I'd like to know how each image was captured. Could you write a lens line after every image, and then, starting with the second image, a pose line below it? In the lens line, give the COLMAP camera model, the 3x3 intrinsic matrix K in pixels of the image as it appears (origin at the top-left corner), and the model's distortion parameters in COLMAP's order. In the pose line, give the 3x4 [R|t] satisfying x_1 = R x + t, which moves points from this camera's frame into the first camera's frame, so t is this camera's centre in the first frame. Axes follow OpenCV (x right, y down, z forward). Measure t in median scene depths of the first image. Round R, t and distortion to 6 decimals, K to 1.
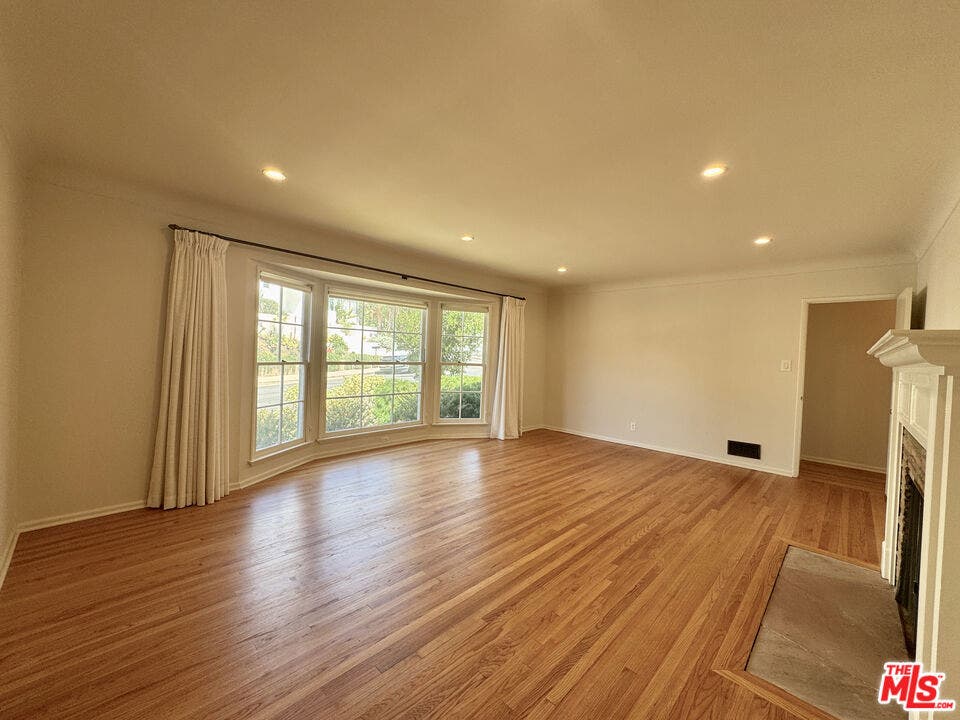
lens RADIAL K [[383.2, 0, 479.8], [0, 383.2, 358.9], [0, 0, 1]] dist [-0.000314, -0.000021]
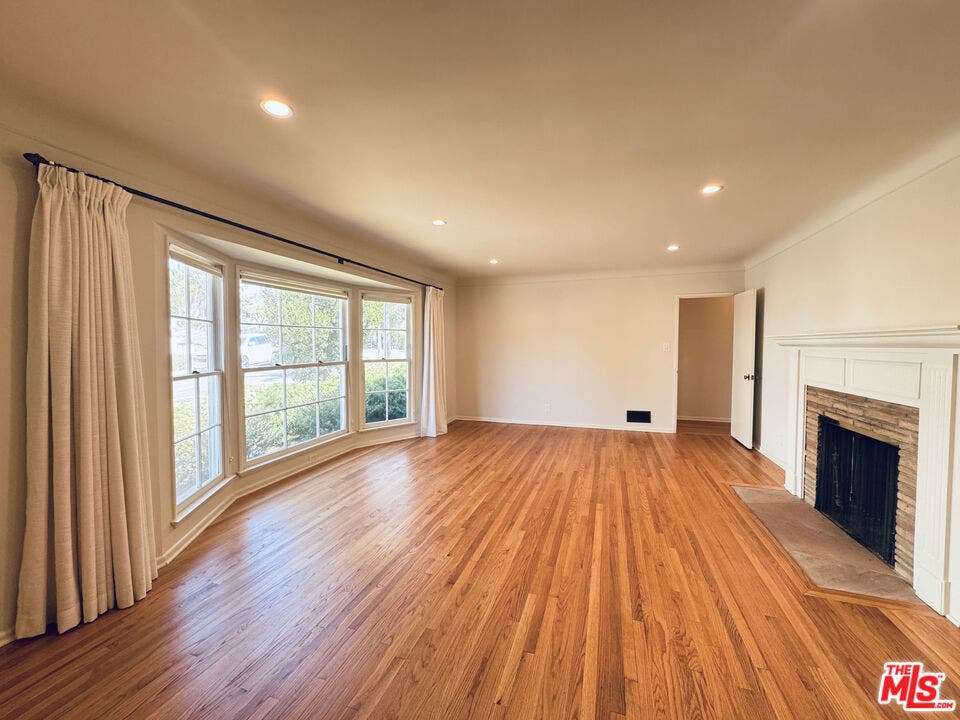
lens RADIAL K [[383.2, 0, 479.8], [0, 383.2, 358.9], [0, 0, 1]] dist [-0.000314, -0.000021]
pose [[0.902542, -0.057436, 0.426755, -0.317210], [0.044764, 0.998209, 0.039675, -0.022294], [-0.428269, -0.016705, 0.903497, 0.123150]]
